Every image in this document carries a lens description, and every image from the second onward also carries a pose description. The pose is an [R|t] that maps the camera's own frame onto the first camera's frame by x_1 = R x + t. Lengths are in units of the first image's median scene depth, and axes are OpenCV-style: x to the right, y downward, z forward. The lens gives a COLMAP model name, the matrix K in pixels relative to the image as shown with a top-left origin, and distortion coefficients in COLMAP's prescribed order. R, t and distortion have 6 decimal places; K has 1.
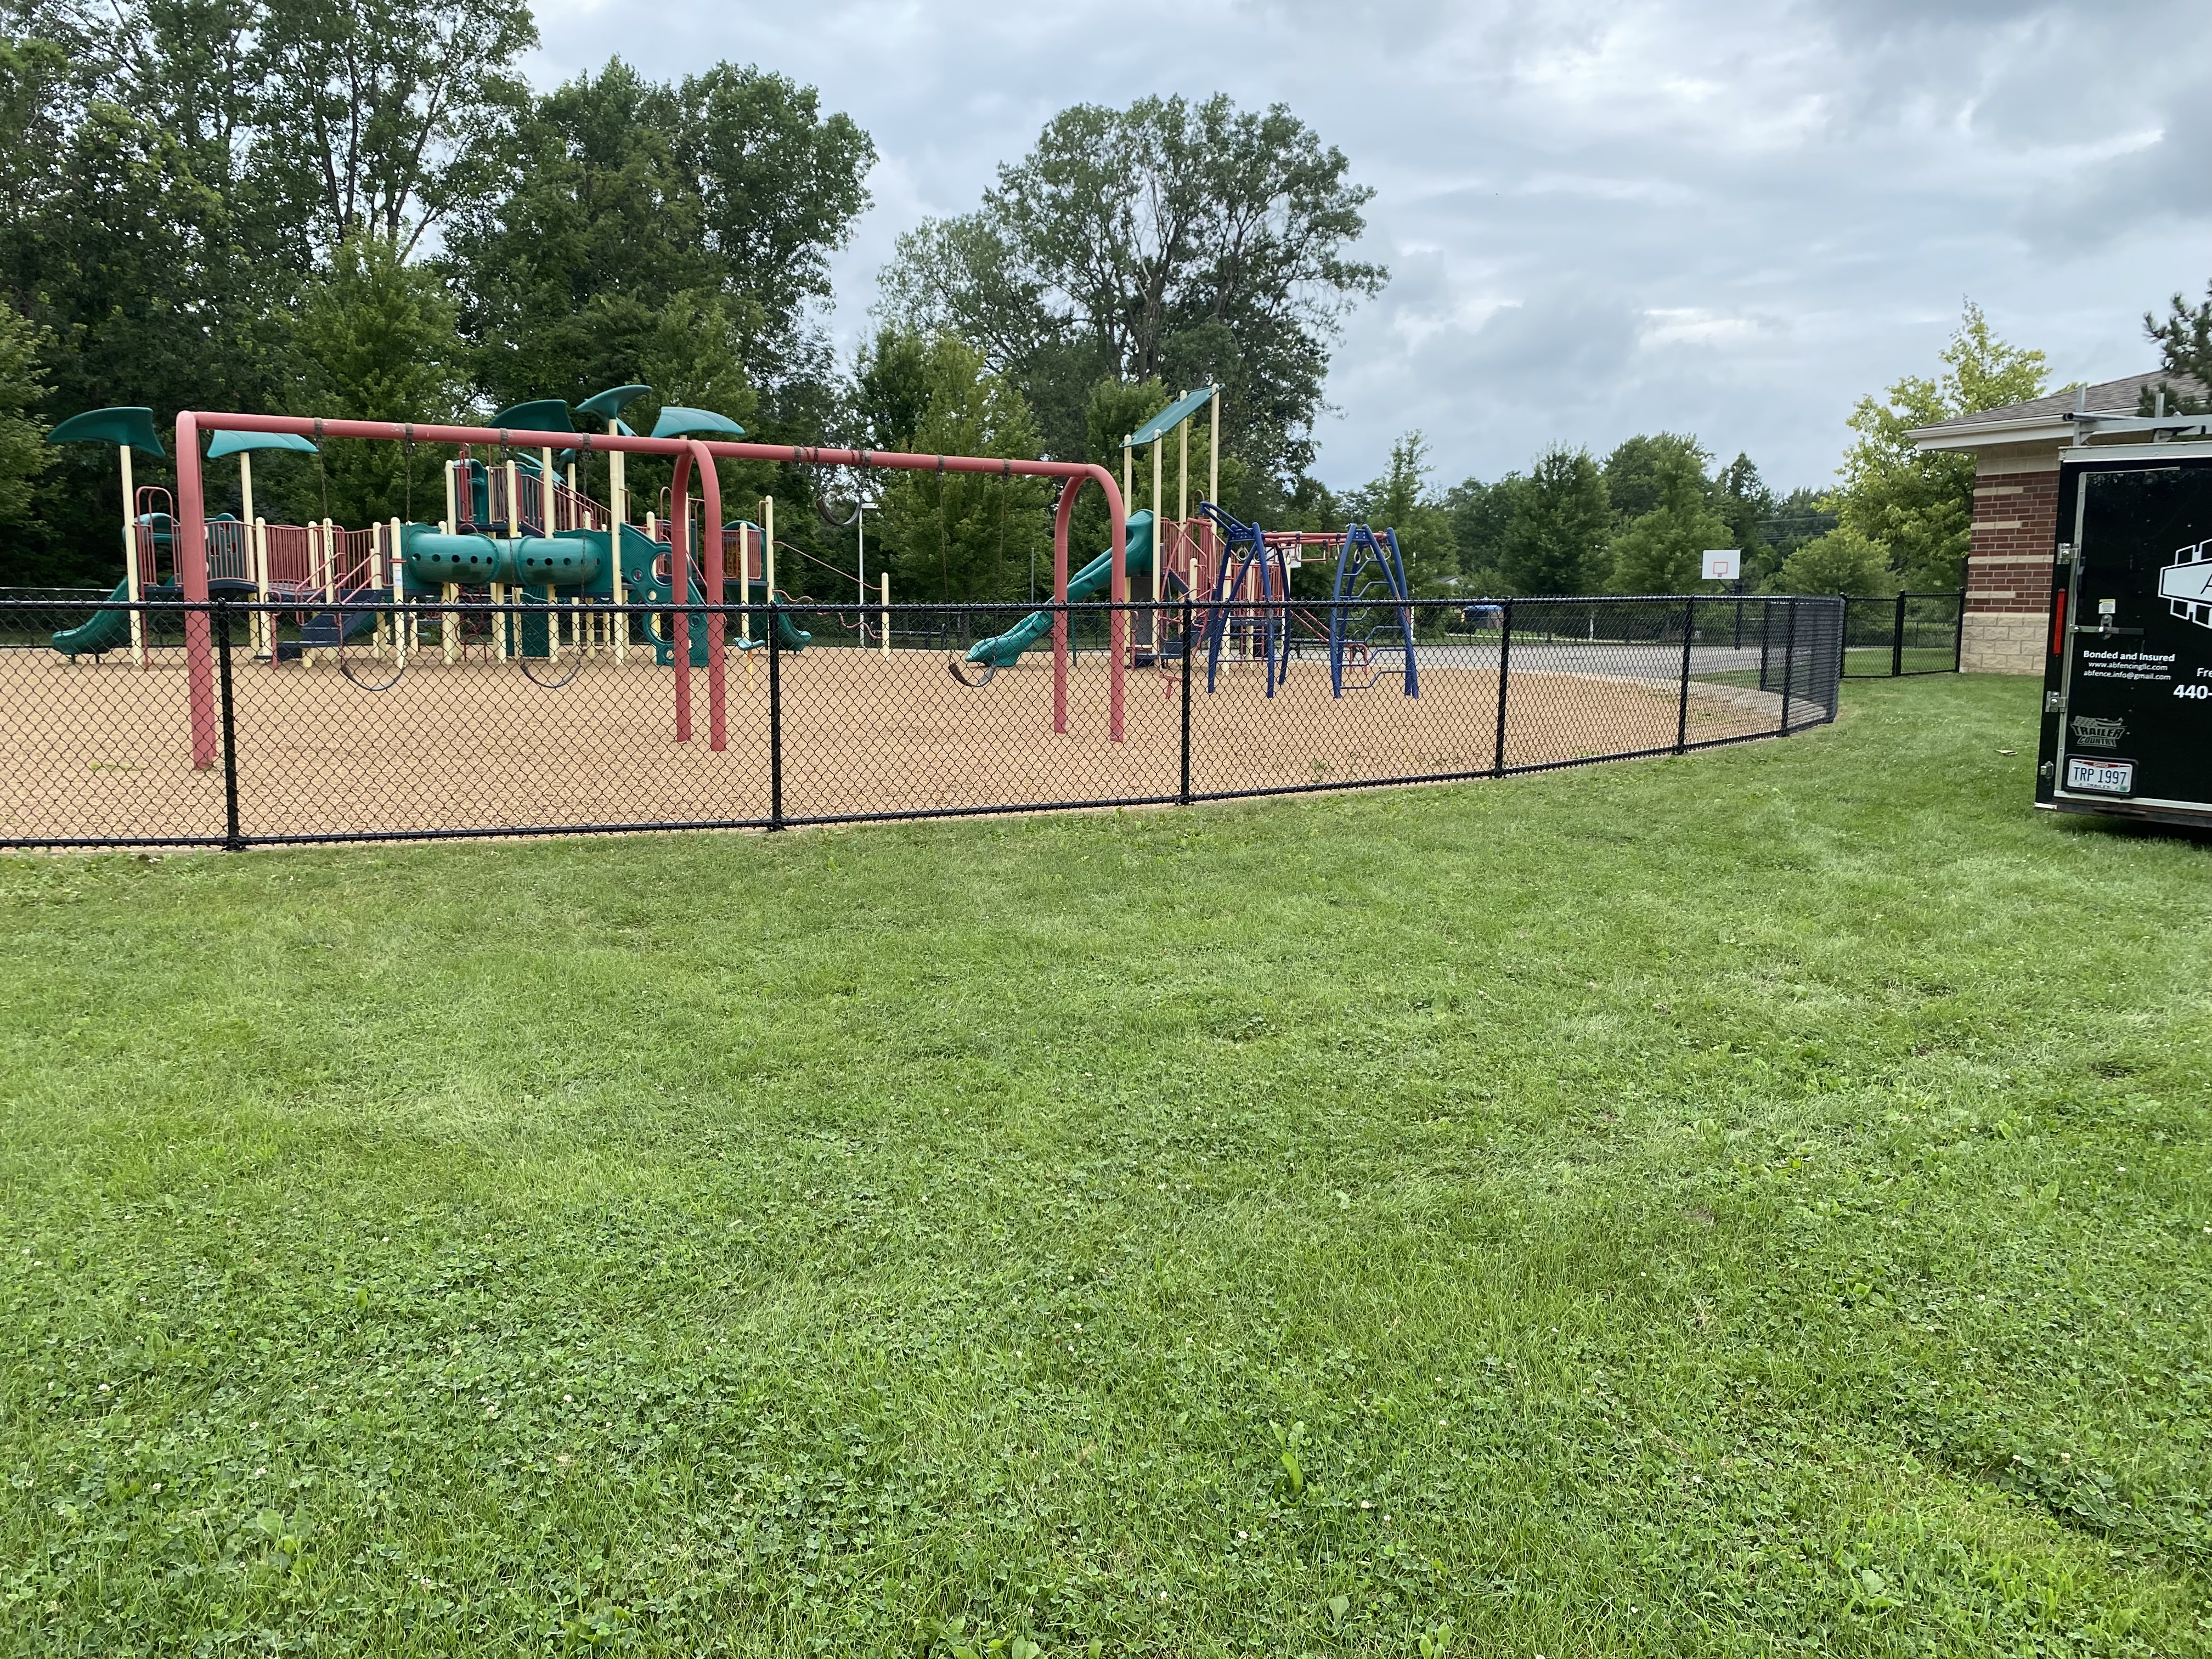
lens RADIAL K [[1688.3, 0, 1106.0], [0, 1688.3, 829.5], [0, 0, 1]] dist [0.005670, 0.003627]
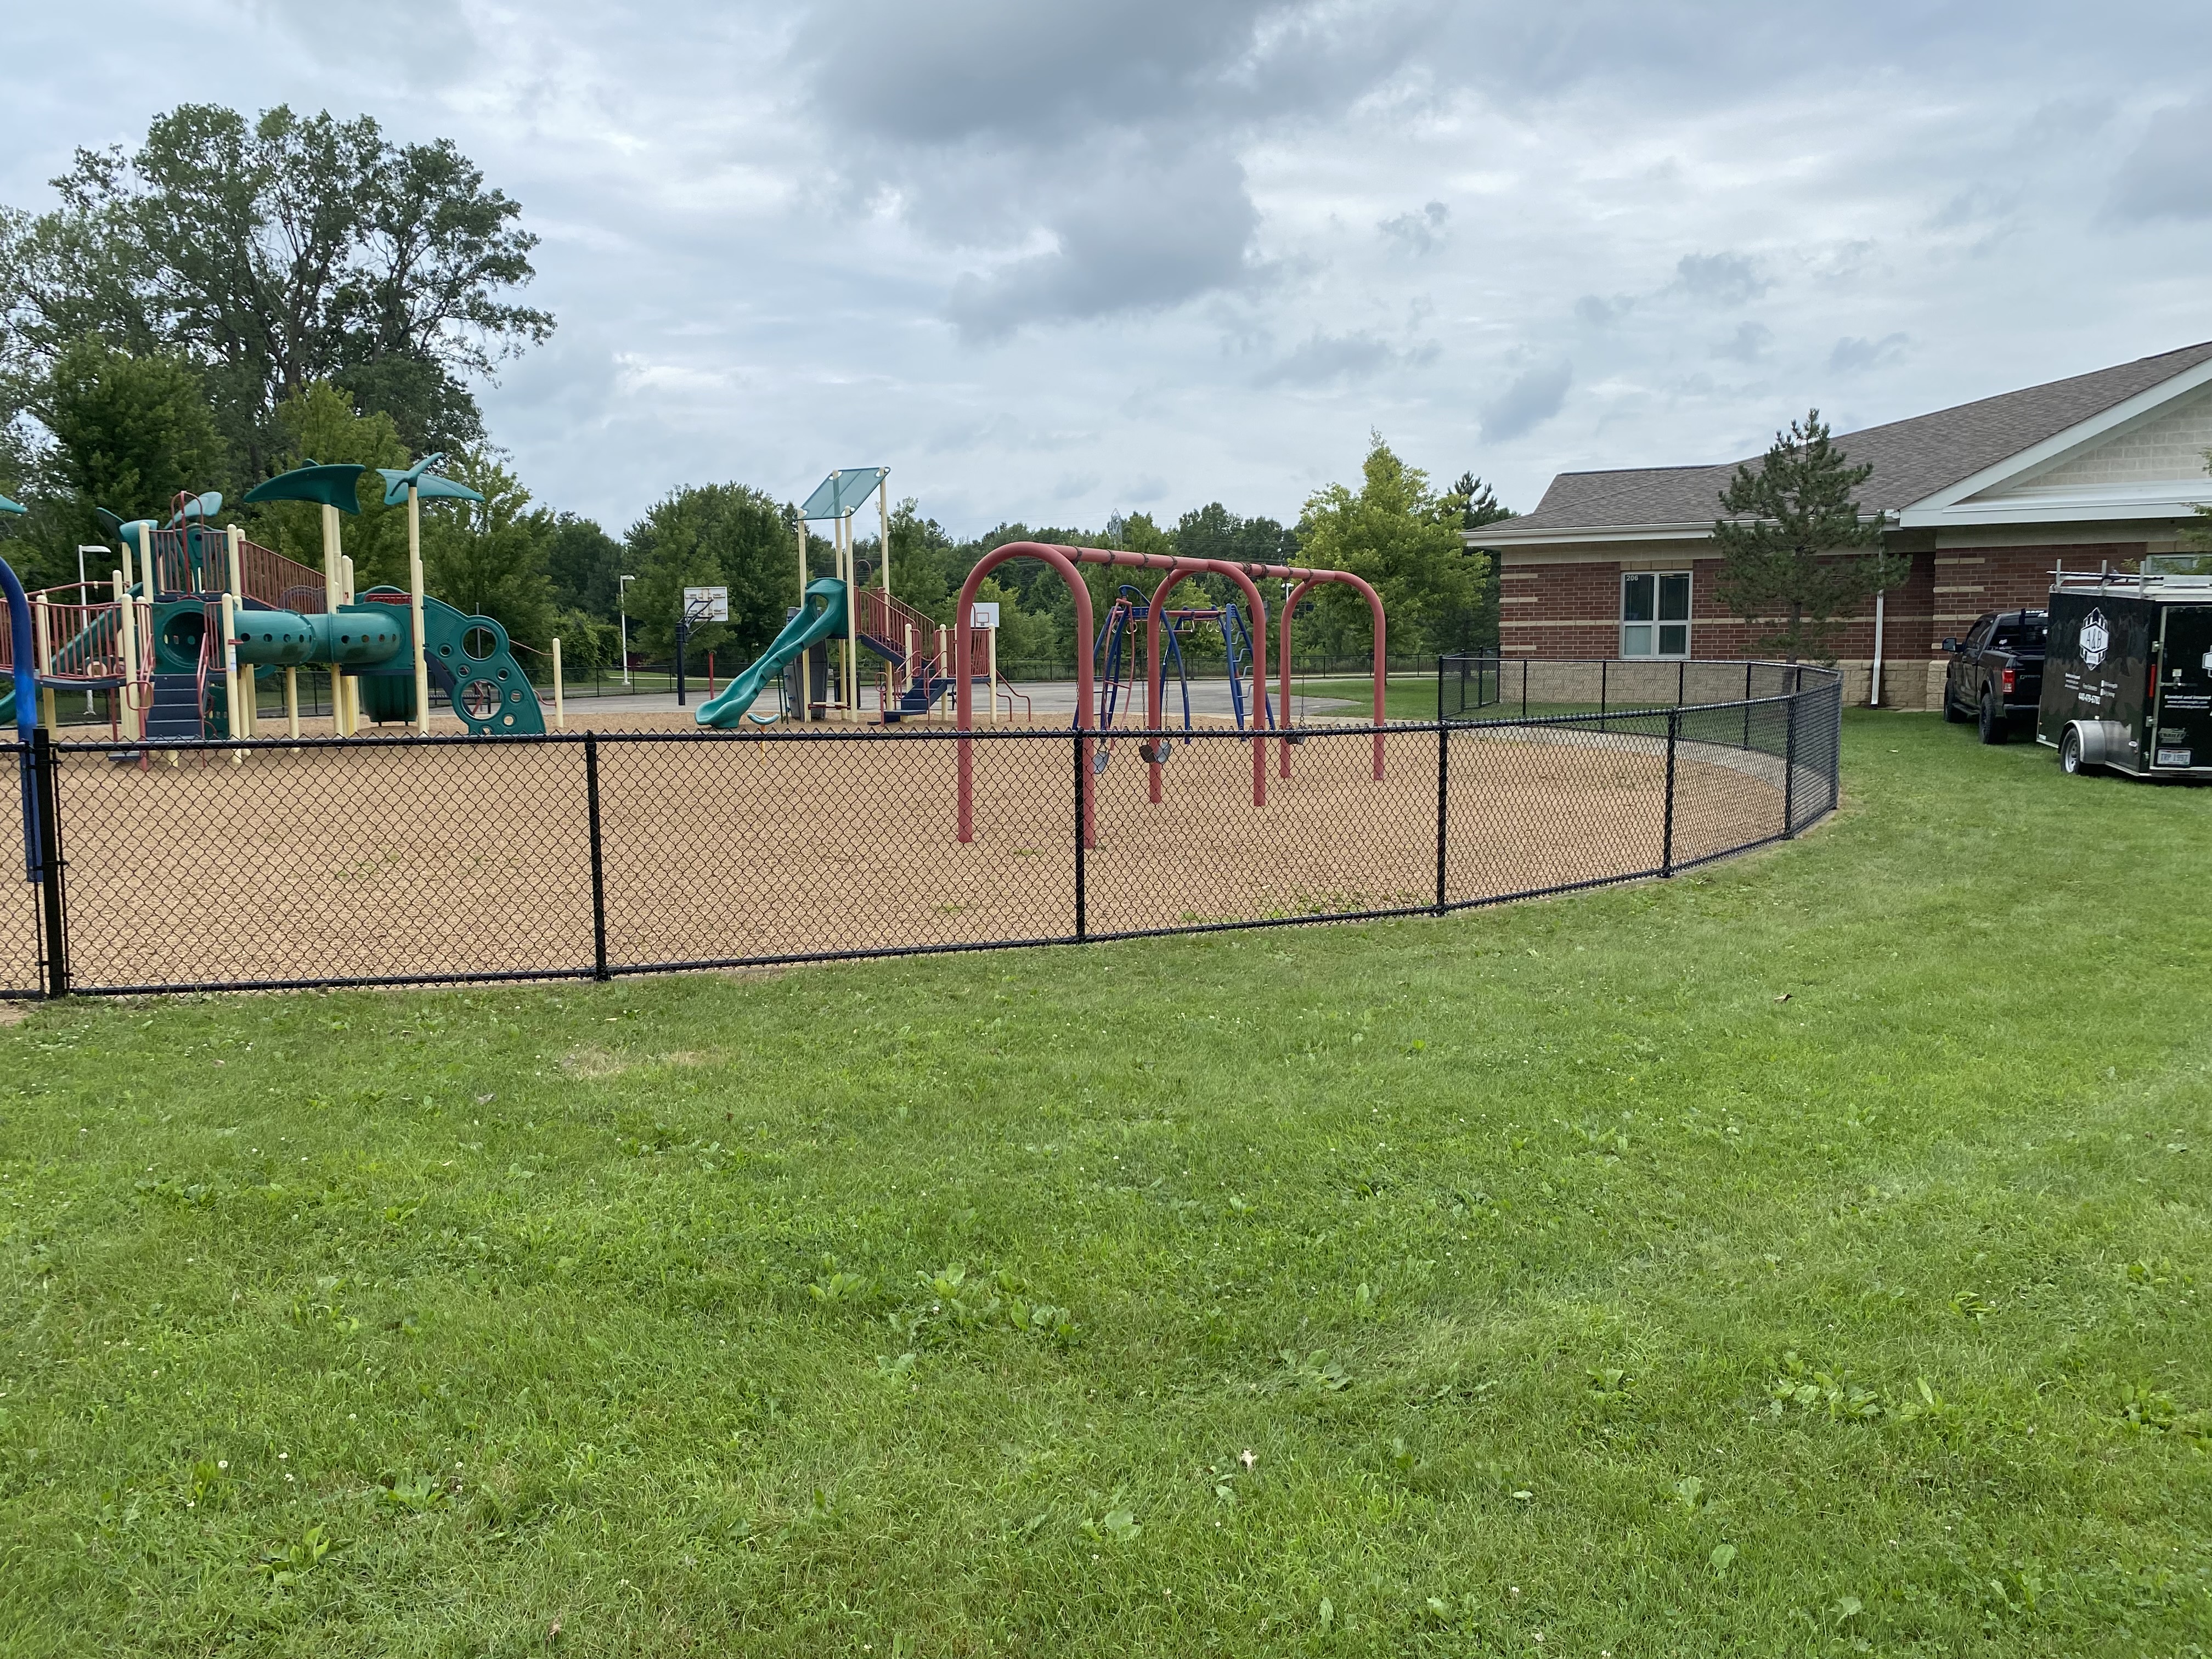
lens RADIAL K [[1689.3, 0, 1068.9], [0, 1689.3, 817.1], [0, 0, 1]] dist [0.030150, -0.000884]
pose [[0.831283, -0.074599, 0.550821, -0.517881], [0.089612, 0.995977, -0.000352, -0.024874], [-0.548579, 0.049653, 0.834623, 0.010812]]
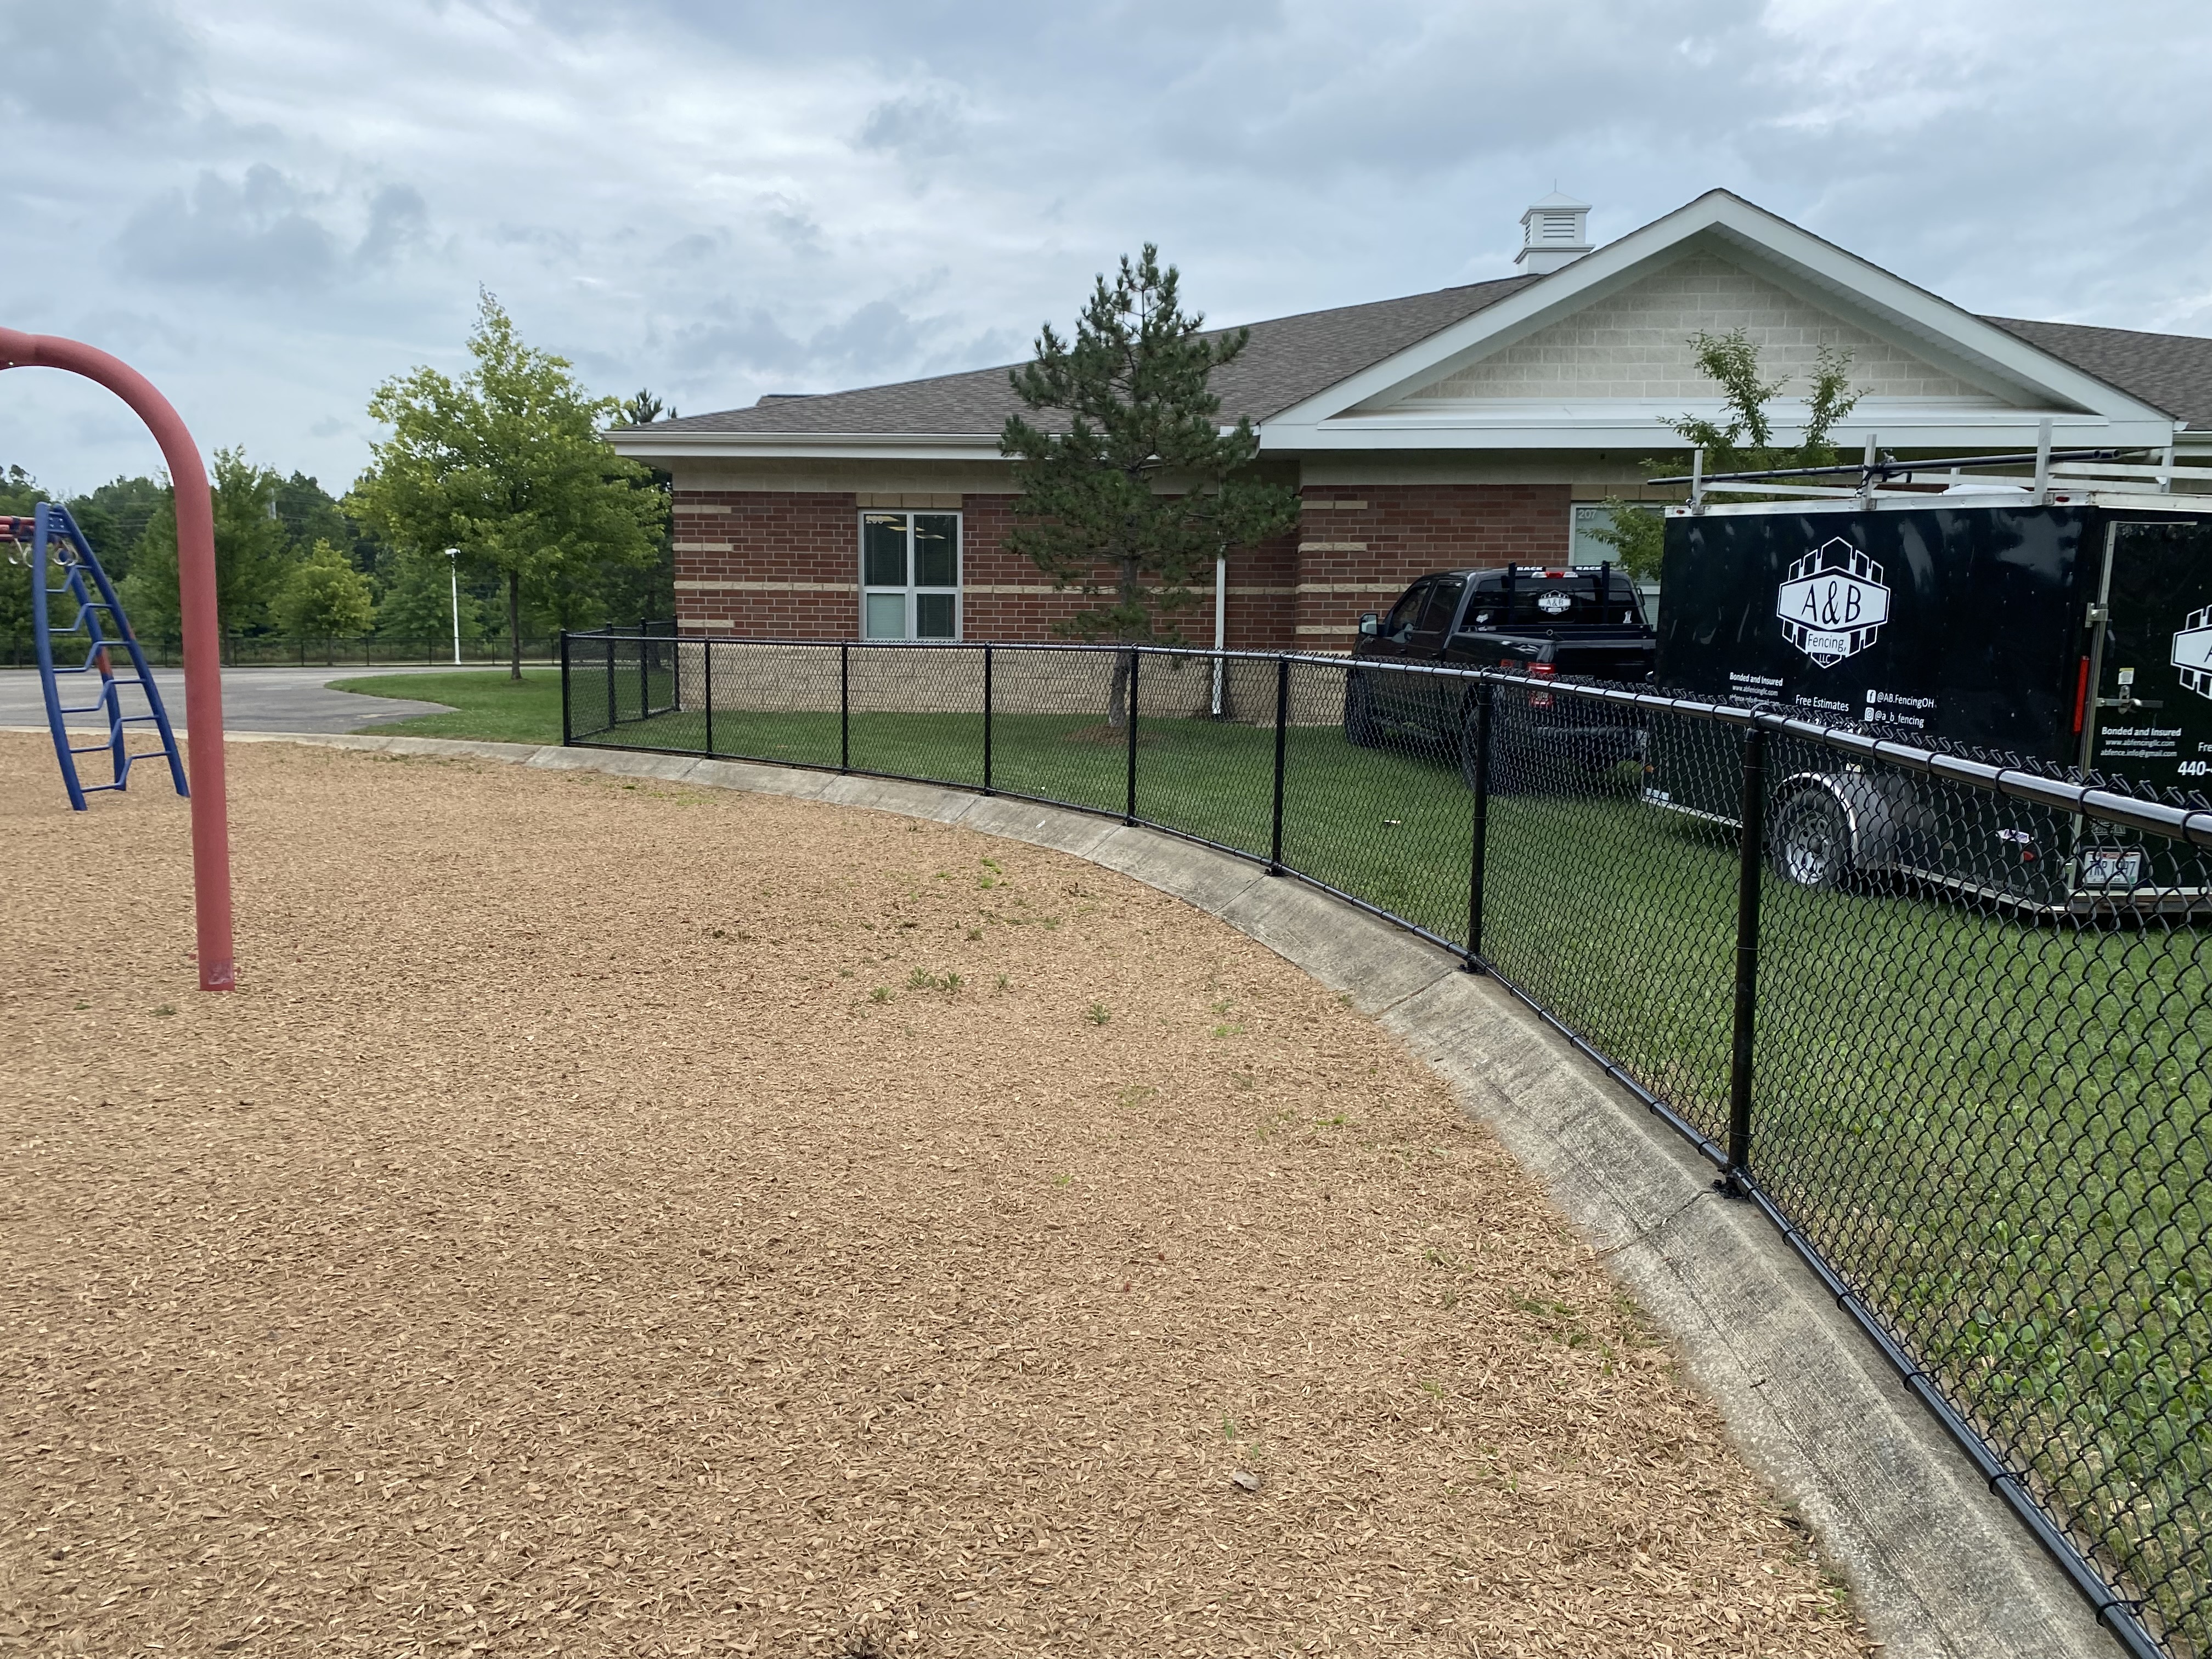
lens RADIAL K [[1689.3, 0, 1068.9], [0, 1689.3, 817.1], [0, 0, 1]] dist [0.030150, -0.000884]
pose [[0.508005, -0.099687, 0.855566, -0.141647], [0.109736, 0.992677, 0.050505, -0.051929], [-0.854335, 0.068230, 0.515224, 0.321922]]
